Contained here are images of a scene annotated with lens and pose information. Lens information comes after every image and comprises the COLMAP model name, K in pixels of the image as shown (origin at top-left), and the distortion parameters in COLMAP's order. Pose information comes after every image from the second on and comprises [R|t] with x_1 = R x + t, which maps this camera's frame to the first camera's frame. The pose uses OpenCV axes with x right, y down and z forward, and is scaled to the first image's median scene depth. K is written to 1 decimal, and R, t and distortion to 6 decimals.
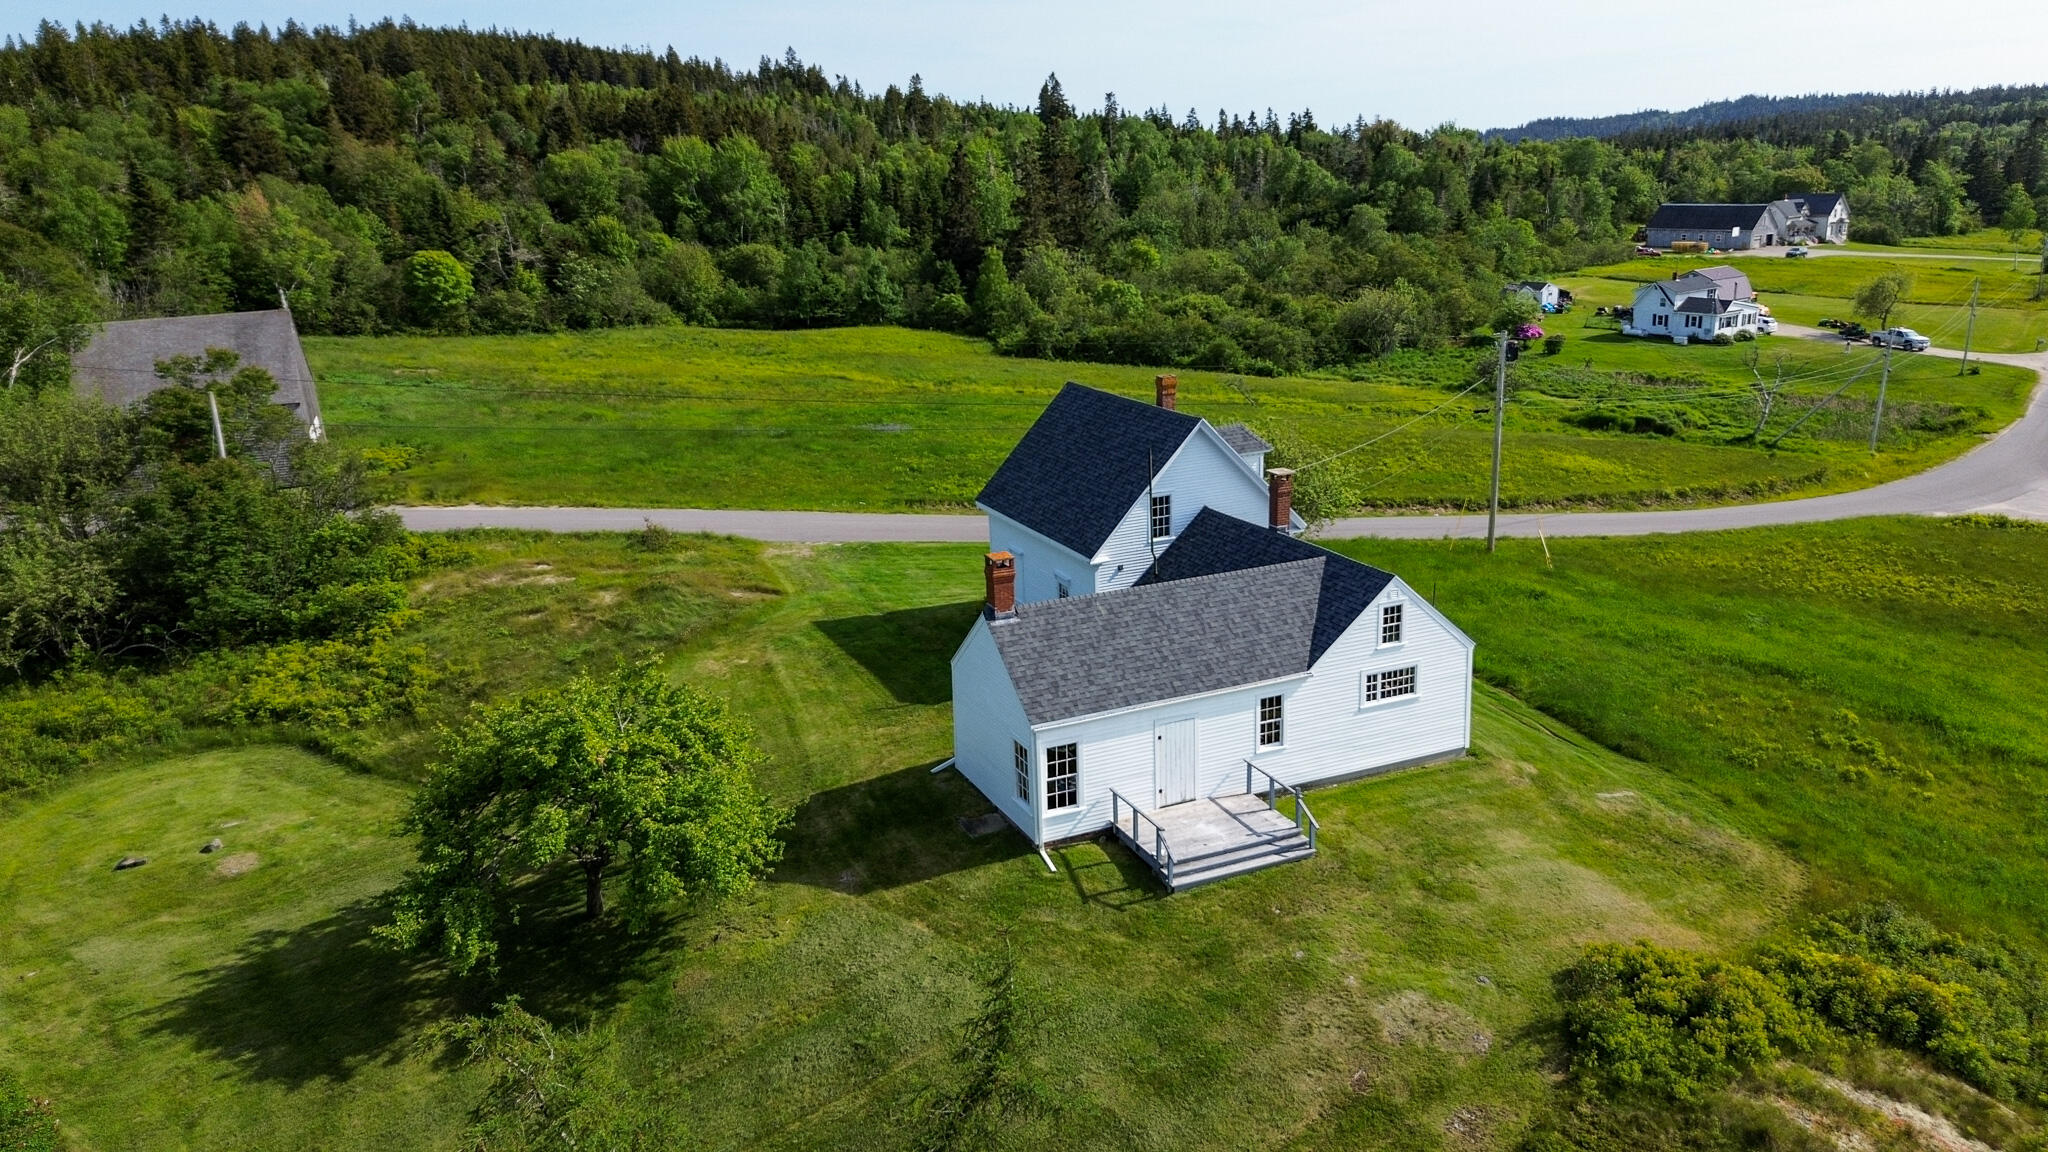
lens RADIAL K [[1449.3, 0, 1029.8], [0, 1449.3, 571.1], [0, 0, 1]] dist [0.071082, -0.075189]
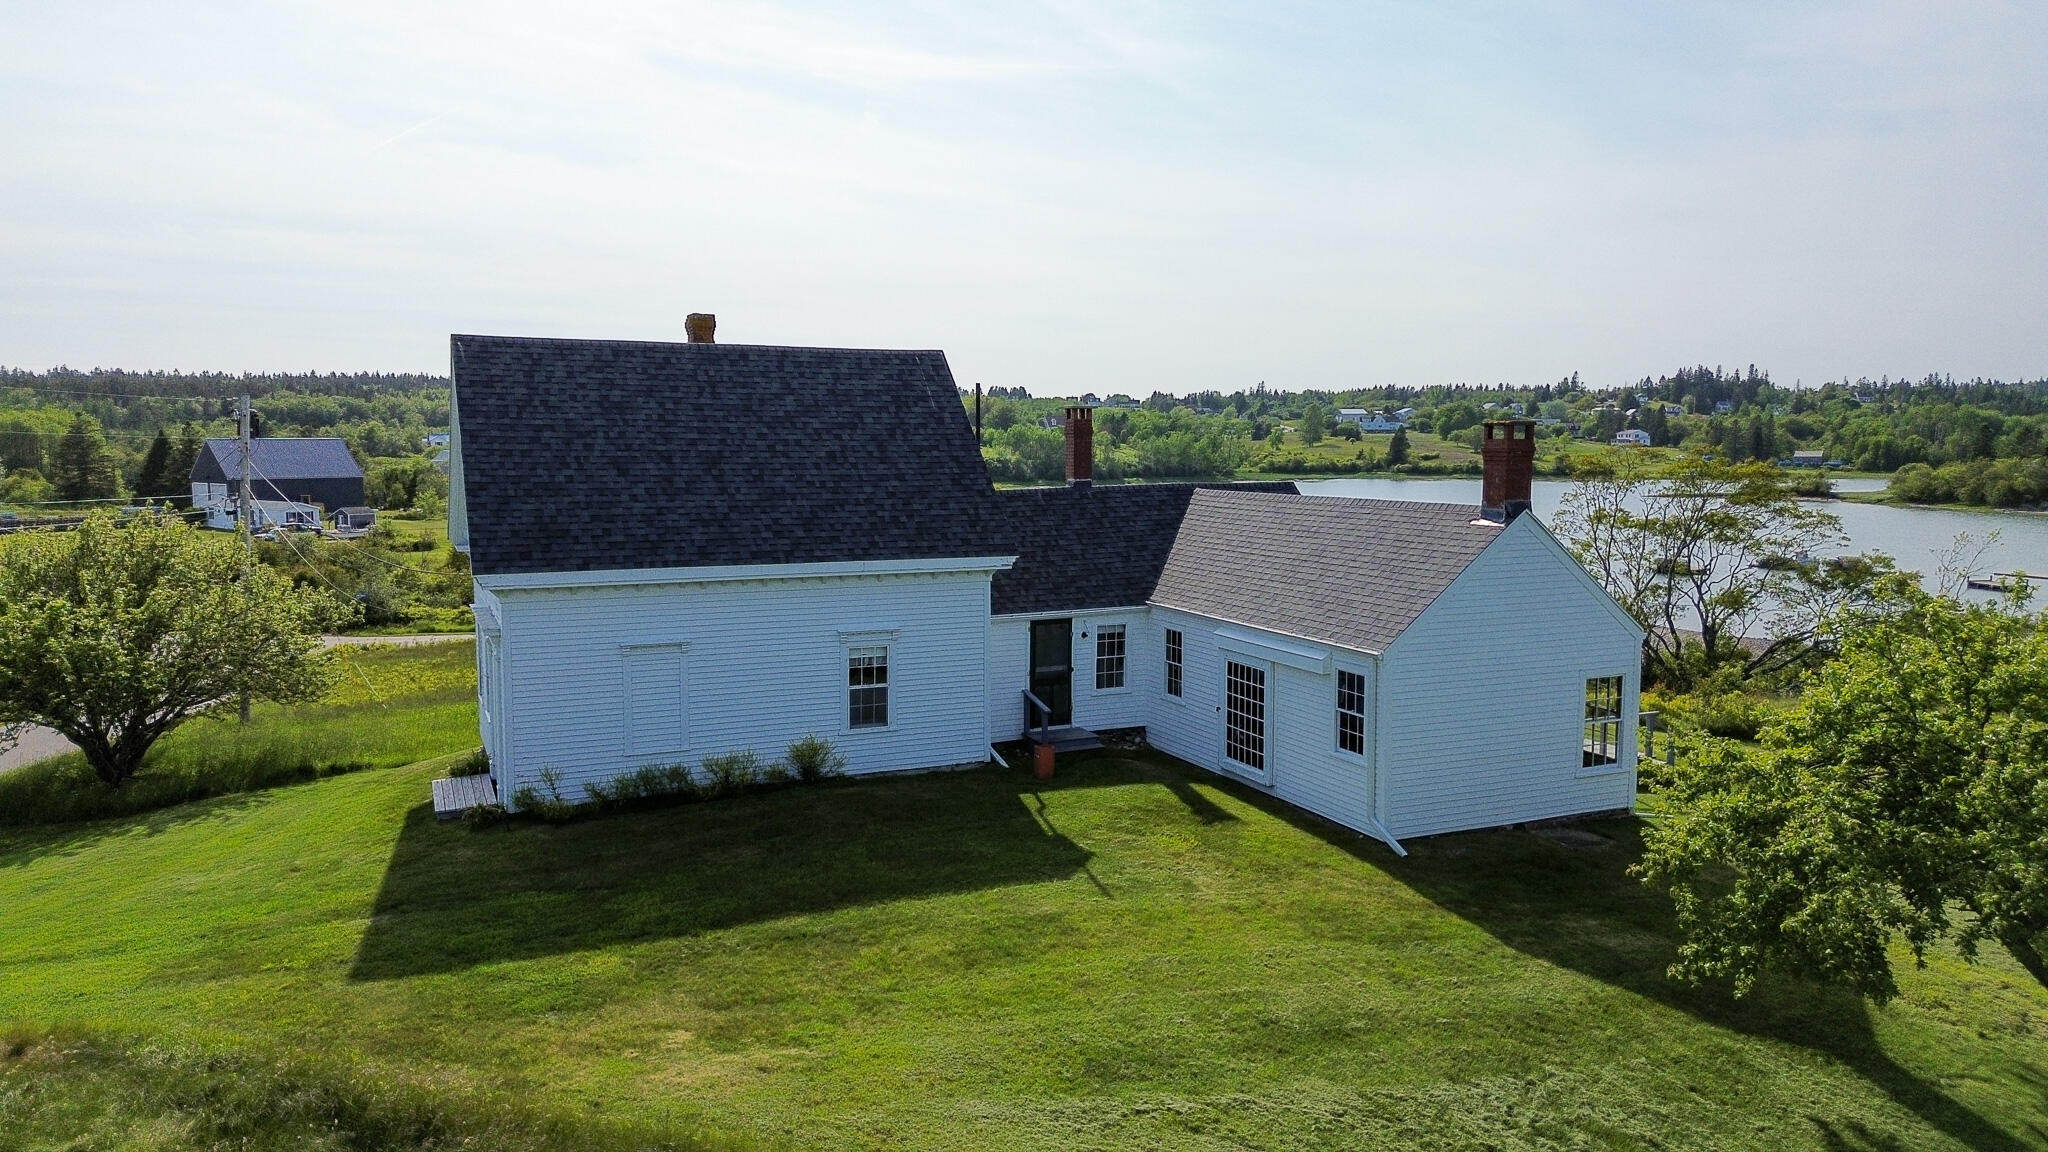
lens RADIAL K [[1439.5, 0, 1025.7], [0, 1439.5, 573.3], [0, 0, 1]] dist [0.085116, -0.089850]
pose [[0.003633, -0.065445, 0.997850, -0.170317], [0.272044, 0.960286, 0.061991, -0.011461], [-0.962278, 0.271234, 0.021293, 0.300294]]
